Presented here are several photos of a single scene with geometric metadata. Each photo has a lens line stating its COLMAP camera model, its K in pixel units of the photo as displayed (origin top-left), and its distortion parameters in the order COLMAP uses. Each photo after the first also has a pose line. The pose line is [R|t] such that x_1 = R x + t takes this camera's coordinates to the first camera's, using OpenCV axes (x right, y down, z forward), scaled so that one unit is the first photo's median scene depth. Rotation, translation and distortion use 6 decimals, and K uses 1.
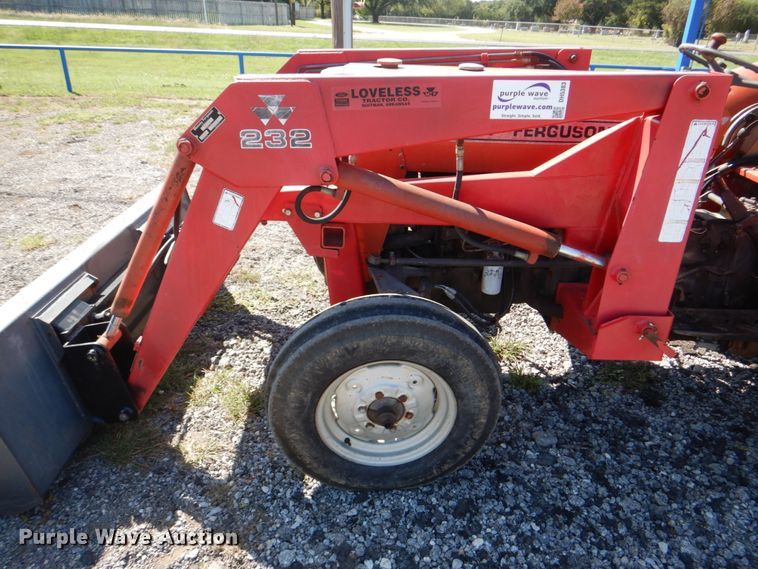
lens RADIAL K [[541.2, 0, 373.6], [0, 541.2, 280.6], [0, 0, 1]] dist [0.005779, -0.006196]
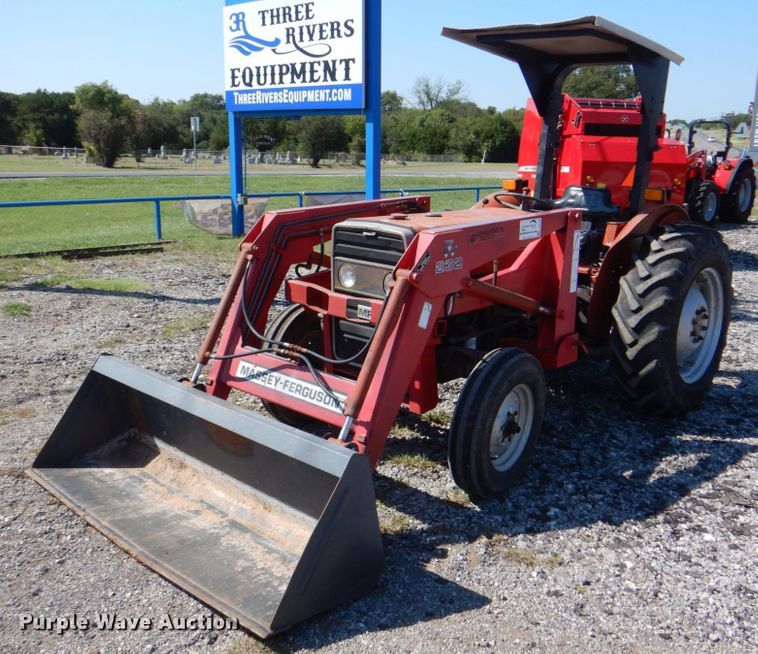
lens RADIAL K [[791.7, 0, 358.5], [0, 791.7, 299.3], [0, 0, 1]] dist [-0.001398, 0.000000]
pose [[0.678730, -0.156770, 0.717460, -1.727153], [0.323473, 0.940894, -0.100420, -0.010613], [-0.659311, 0.300237, 0.689324, -0.362906]]
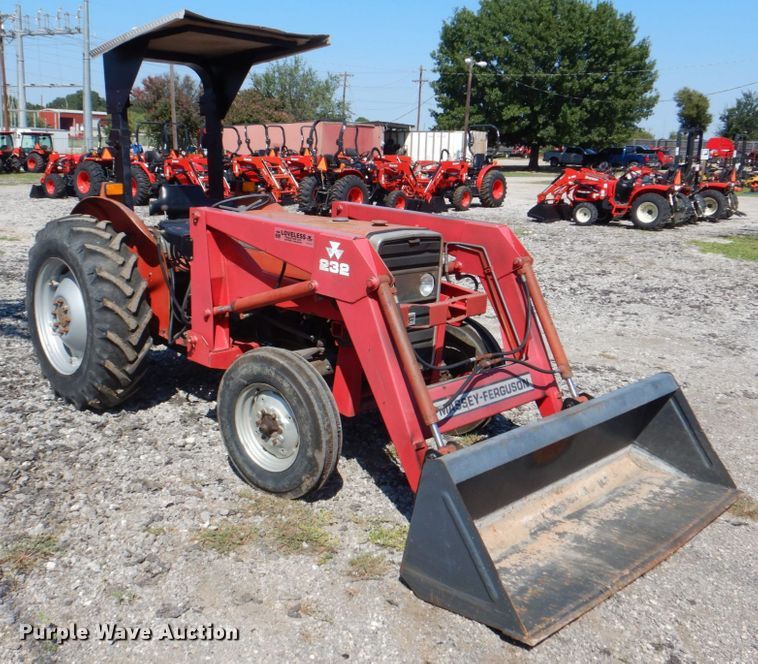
lens RADIAL K [[785.0, 0, 326.0], [0, 785.0, 308.1], [0, 0, 1]] dist [-0.007341, 0.000000]
pose [[-0.691958, -0.186190, 0.697515, -1.504698], [0.285202, 0.817081, 0.501036, -1.462808], [-0.663215, 0.545629, -0.512284, 2.567147]]
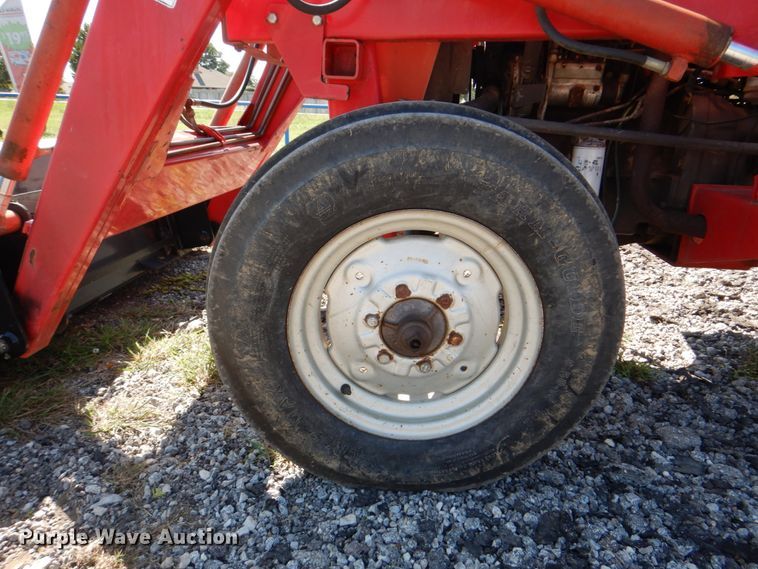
lens RADIAL K [[541.2, 0, 373.3], [0, 541.2, 282.8], [0, 0, 1]] dist [0.005779, -0.006196]
pose [[0.996300, 0.031295, -0.080043, 0.022781], [-0.043510, 0.986839, -0.155740, 0.268285], [0.074116, 0.158647, 0.984550, 0.410273]]
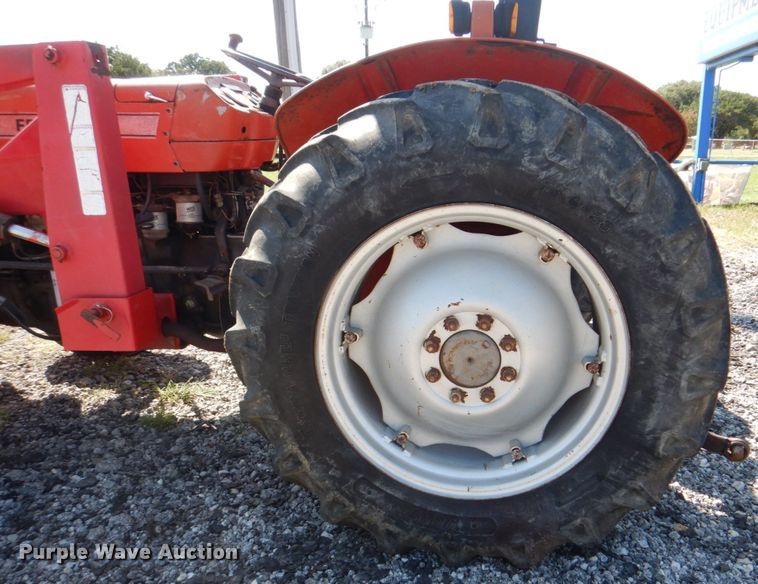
lens RADIAL K [[640.2, 0, 443.5], [0, 640.2, 331.2], [0, 0, 1]] dist [-0.007402, 0.007896]
pose [[0.997995, -0.007616, -0.062838, 1.095598], [-0.002722, 0.986654, -0.162806, 0.284820], [0.063240, 0.162651, 0.984655, -0.057460]]
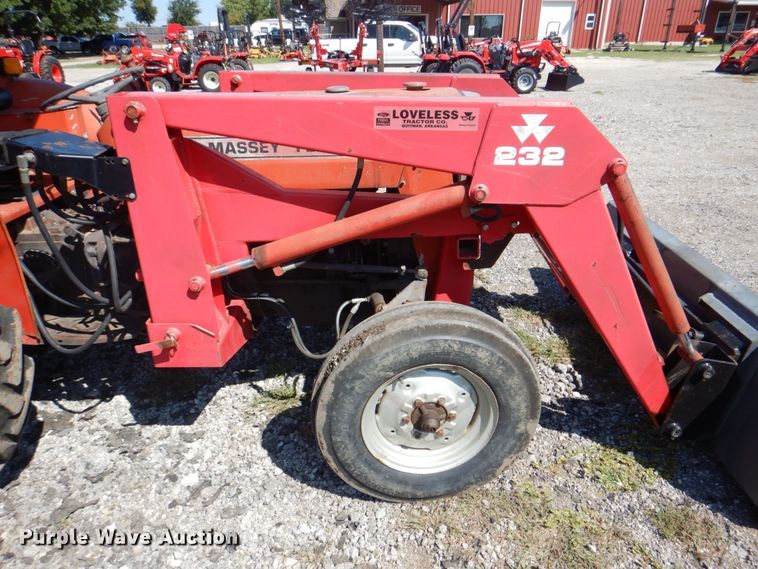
lens RADIAL K [[541.2, 0, 379.9], [0, 541.2, 280.9], [0, 0, 1]] dist [0.005779, -0.006196]
pose [[-0.999965, 0.000345, -0.008368, 0.163578], [-0.006278, 0.630412, 0.776235, -1.080258], [0.005542, 0.776261, -0.630388, 2.166806]]
